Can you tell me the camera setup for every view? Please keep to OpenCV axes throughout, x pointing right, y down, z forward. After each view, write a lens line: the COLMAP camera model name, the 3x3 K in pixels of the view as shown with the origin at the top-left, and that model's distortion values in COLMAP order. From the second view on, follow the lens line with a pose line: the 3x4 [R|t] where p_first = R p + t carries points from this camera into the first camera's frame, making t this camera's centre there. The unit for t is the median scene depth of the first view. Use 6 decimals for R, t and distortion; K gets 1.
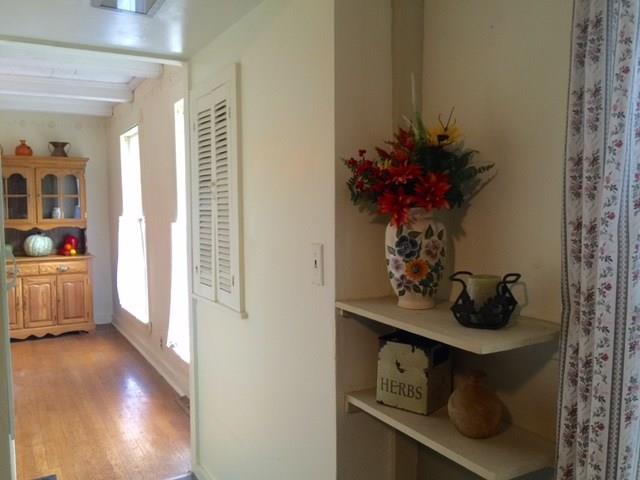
lens RADIAL K [[535.9, 0, 320.0], [0, 535.9, 240.0], [0, 0, 1]] dist [0.008507, -0.005408]
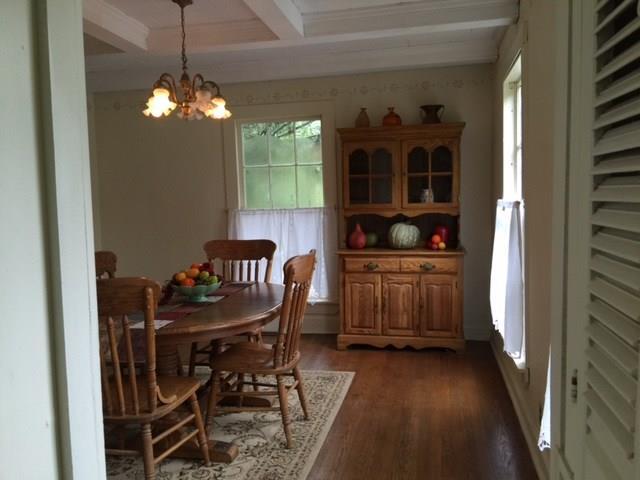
lens RADIAL K [[545.6, 0, 320.0], [0, 545.6, 240.0], [0, 0, 1]] dist [0.004649, -0.000055]
pose [[0.739994, 0.046562, -0.671000, -0.062051], [-0.029261, 0.998885, 0.037046, -0.010300], [0.671977, -0.007780, 0.740532, 0.304114]]
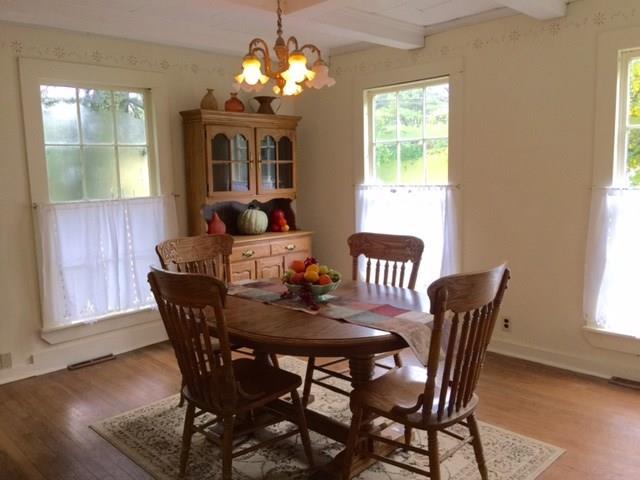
lens RADIAL K [[535.9, 0, 320.0], [0, 535.9, 240.0], [0, 0, 1]] dist [0.008507, -0.005408]
pose [[0.965354, -0.042358, 0.257483, -0.649008], [0.024976, 0.997205, 0.070410, -0.017177], [-0.259746, -0.061540, 0.963714, 0.167252]]
